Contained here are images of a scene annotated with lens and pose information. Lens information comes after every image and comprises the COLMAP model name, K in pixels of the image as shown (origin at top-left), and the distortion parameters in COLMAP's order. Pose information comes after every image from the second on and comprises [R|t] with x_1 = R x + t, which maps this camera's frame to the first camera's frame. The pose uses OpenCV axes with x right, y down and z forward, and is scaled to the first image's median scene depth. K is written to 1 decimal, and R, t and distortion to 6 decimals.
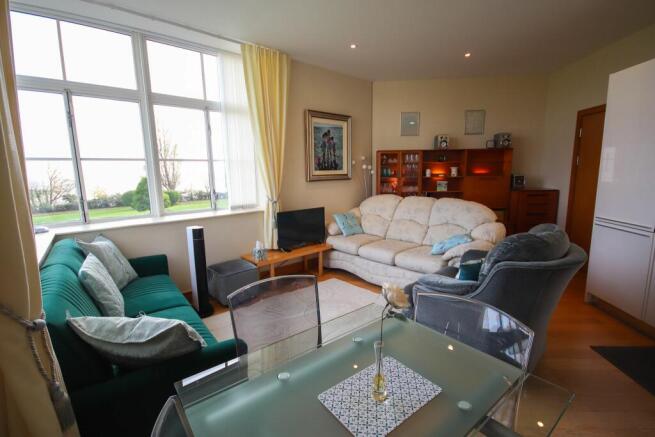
lens RADIAL K [[310.3, 0, 327.5], [0, 310.3, 218.5], [0, 0, 1]] dist [-0.003352, -0.001172]
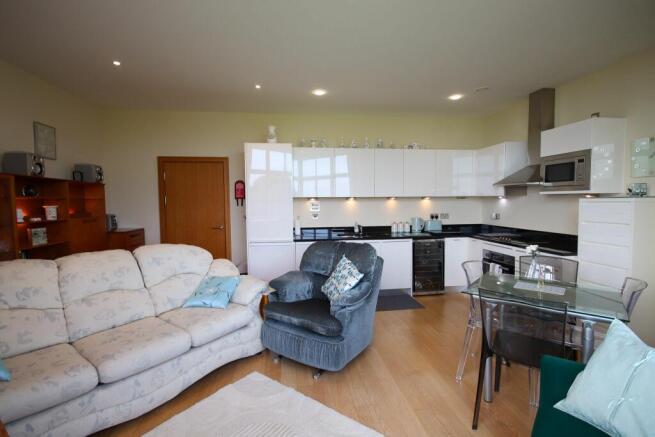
lens RADIAL K [[302.3, 0, 330.5], [0, 302.3, 220.2], [0, 0, 1]] dist [0.000773, -0.000151]
pose [[-0.212876, -0.037131, 0.976373, -0.584958], [0.166829, 0.983223, 0.073765, -0.147724], [-0.962731, 0.178590, -0.203110, 0.992247]]
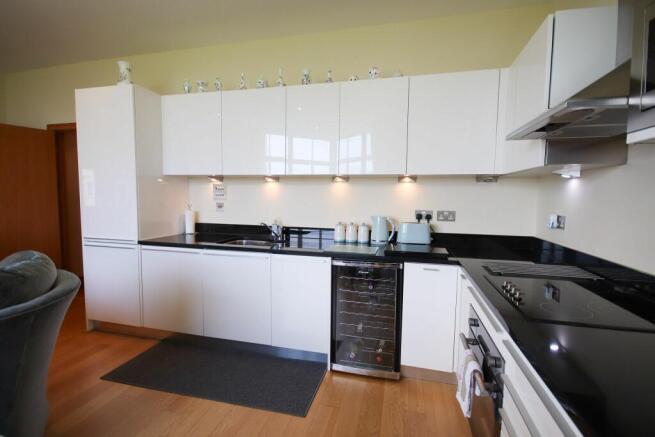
lens RADIAL K [[302.3, 0, 330.5], [0, 302.3, 220.2], [0, 0, 1]] dist [0.000773, -0.000151]
pose [[0.165648, -0.054447, 0.984681, 0.106474], [0.134748, 0.990360, 0.032093, 0.017109], [-0.976936, 0.127368, 0.171387, 0.123027]]
